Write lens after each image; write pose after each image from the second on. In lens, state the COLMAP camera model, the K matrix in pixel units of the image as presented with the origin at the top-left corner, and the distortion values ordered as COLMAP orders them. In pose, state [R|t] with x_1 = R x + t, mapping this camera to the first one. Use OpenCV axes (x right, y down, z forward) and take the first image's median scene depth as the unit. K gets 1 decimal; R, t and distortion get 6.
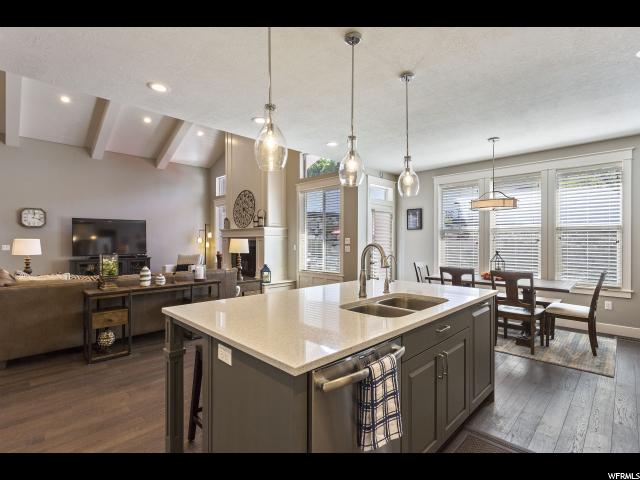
lens RADIAL K [[308.6, 0, 320.0], [0, 308.6, 240.0], [0, 0, 1]] dist [-0.000134, -0.000256]
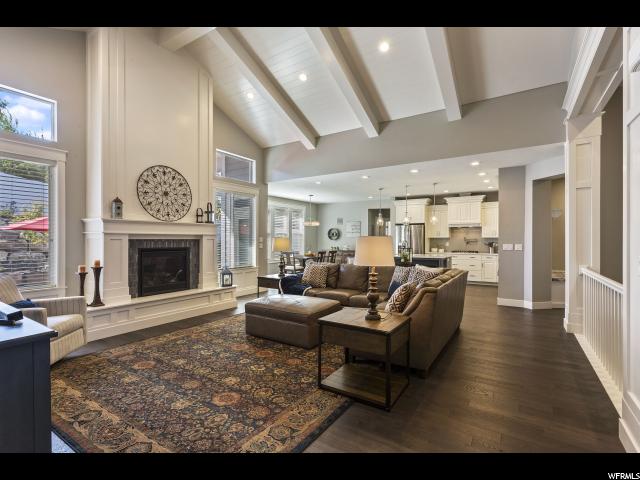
lens RADIAL K [[308.6, 0, 320.0], [0, 308.6, 240.0], [0, 0, 1]] dist [-0.000134, -0.000256]
pose [[-0.201851, -0.005020, 0.979403, -0.999706], [-0.003580, 0.999984, 0.004388, -0.001654], [-0.979410, -0.002620, -0.201866, 0.819747]]
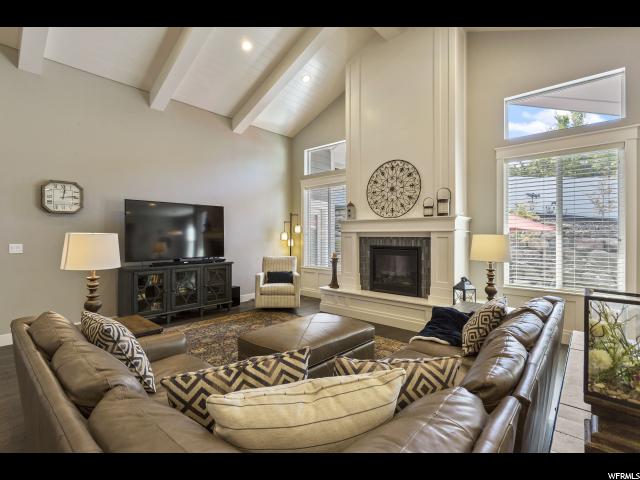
lens RADIAL K [[305.8, 0, 317.1], [0, 305.8, 231.3], [0, 0, 1]] dist [0.000398, 0.000467]
pose [[0.999263, 0.004522, 0.038113, -0.435767], [-0.003972, 0.999887, -0.014508, -0.000932], [-0.038175, 0.014346, 0.999168, 0.372665]]
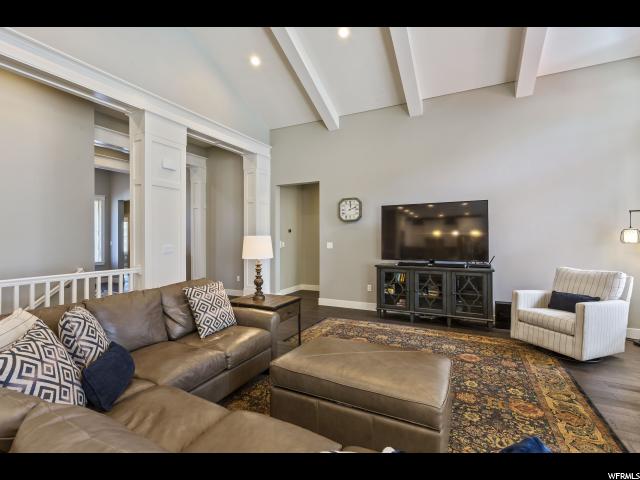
lens RADIAL K [[300.2, 0, 320.0], [0, 300.2, 240.0], [0, 0, 1]] dist [-0.000074, 0.000081]
pose [[0.318609, 0.010353, -0.947830, -0.182495], [0.004123, 0.999916, 0.012307, -0.001830], [0.947877, -0.007829, 0.318540, 0.626813]]
